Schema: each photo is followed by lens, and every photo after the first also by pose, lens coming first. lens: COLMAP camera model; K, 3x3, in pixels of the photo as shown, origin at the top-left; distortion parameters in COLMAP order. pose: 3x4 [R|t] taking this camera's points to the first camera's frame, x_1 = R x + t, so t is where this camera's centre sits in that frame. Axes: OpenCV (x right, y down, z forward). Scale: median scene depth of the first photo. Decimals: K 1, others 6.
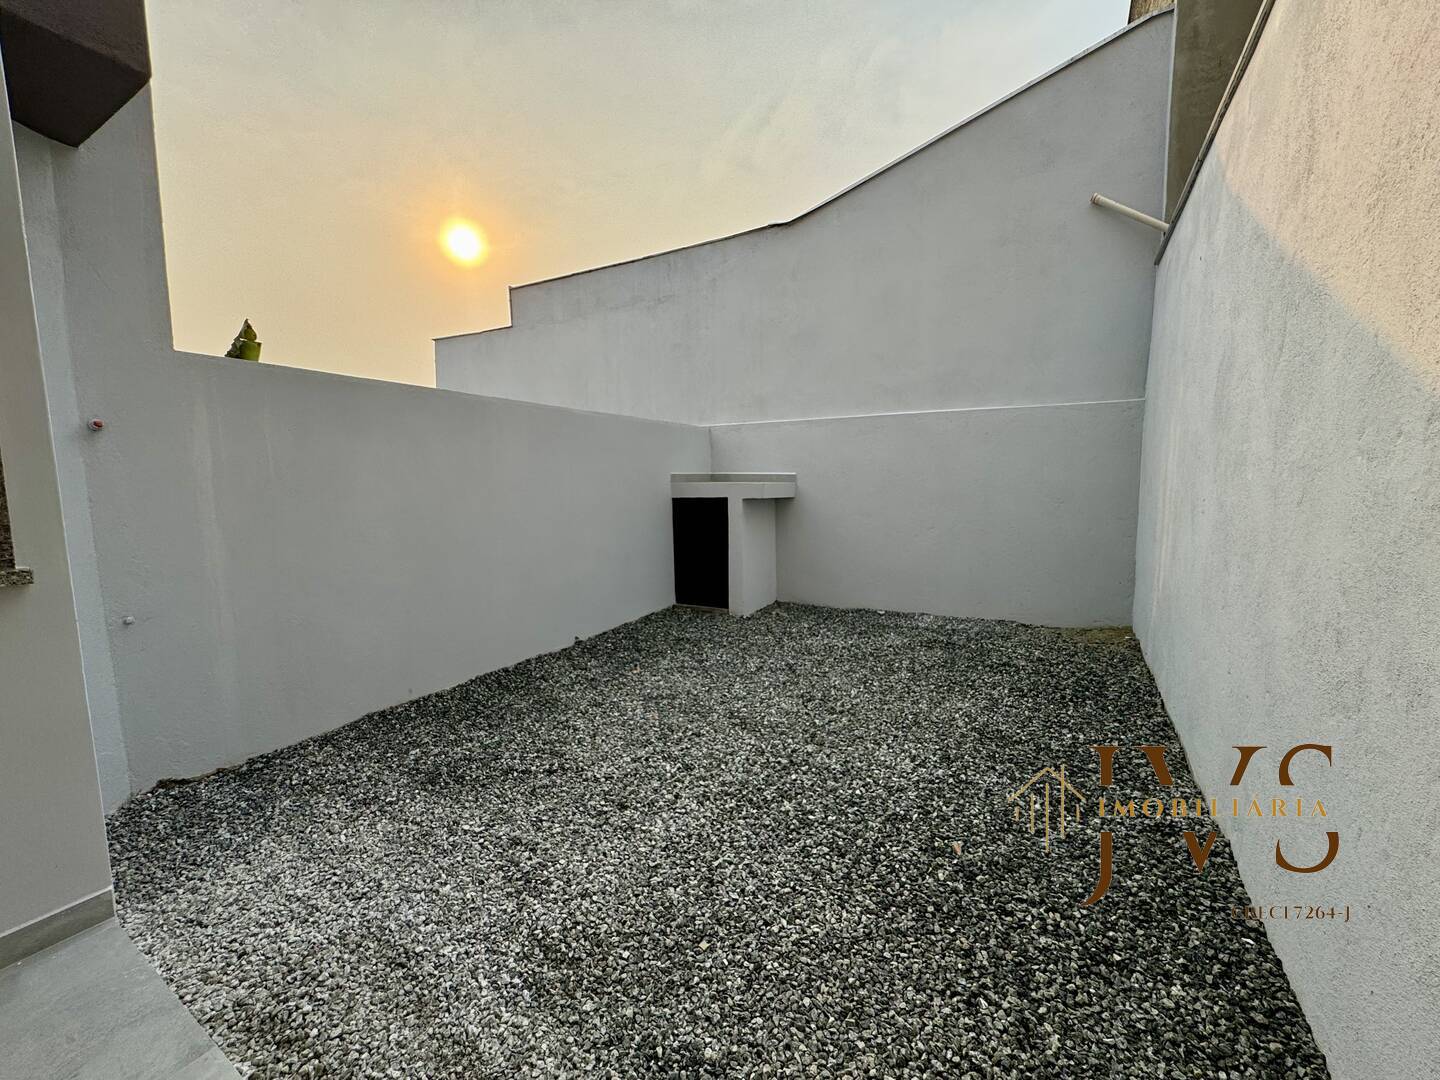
lens RADIAL K [[576.9, 0, 719.1], [0, 576.9, 539.0], [0, 0, 1]] dist [-0.001507, 0.000399]
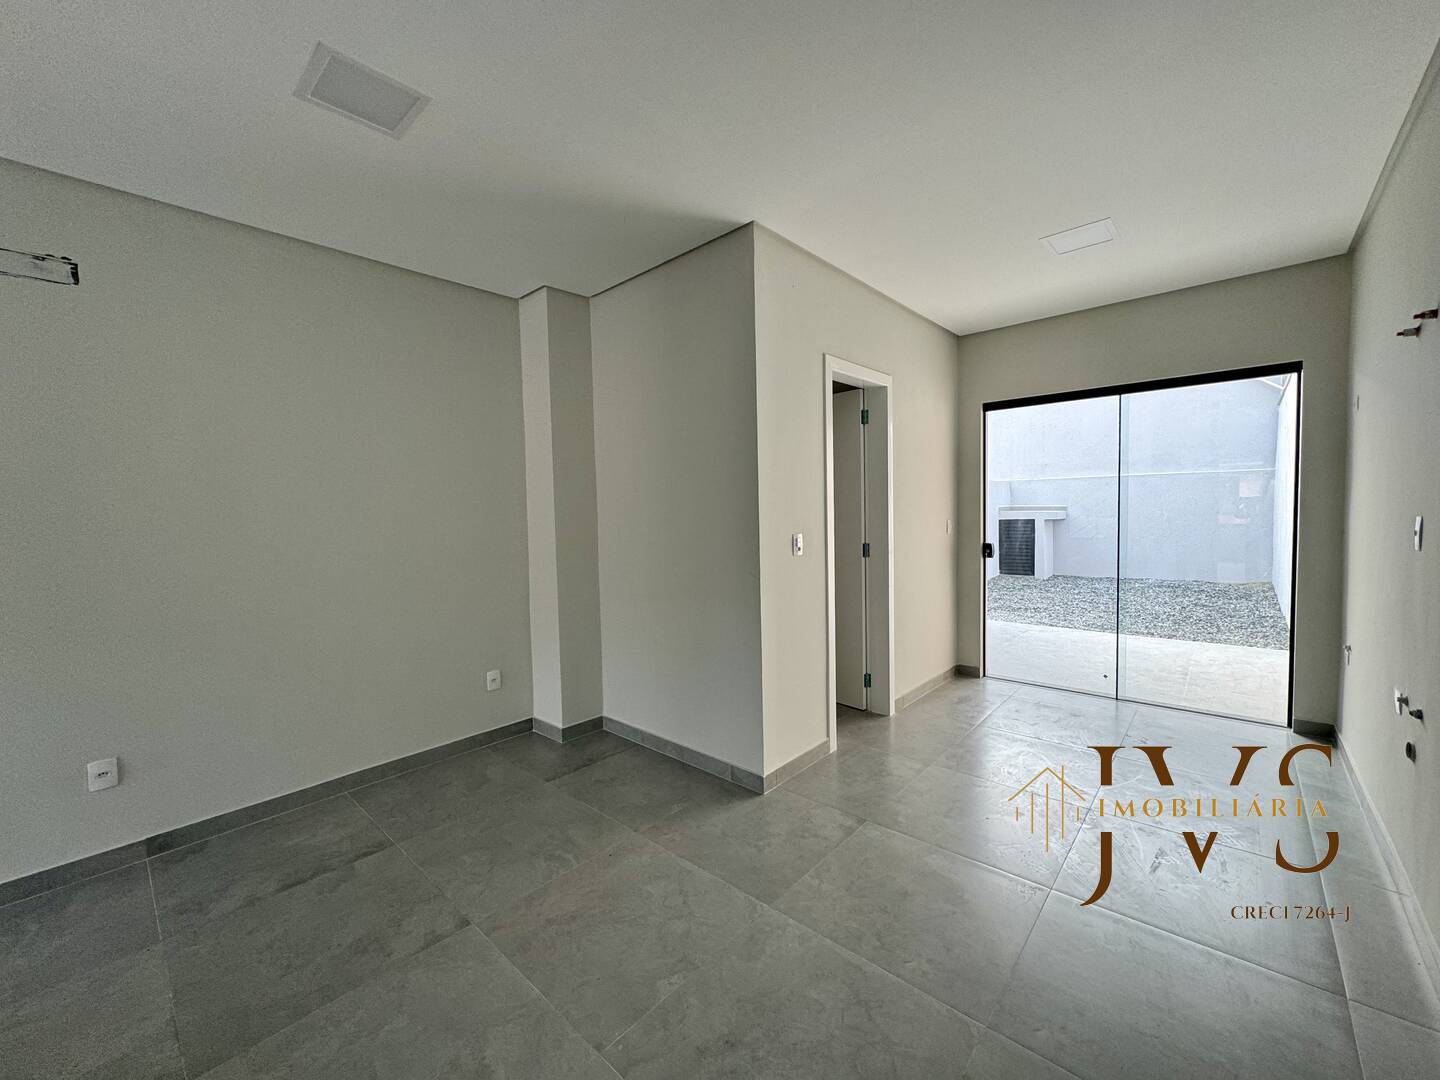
lens RADIAL K [[576.9, 0, 719.1], [0, 576.9, 539.0], [0, 0, 1]] dist [-0.001507, 0.000399]
pose [[0.980041, -0.000549, -0.198795, -1.170542], [-0.007680, 0.999145, -0.040621, 0.153112], [0.198647, 0.041337, 0.979199, -2.059138]]
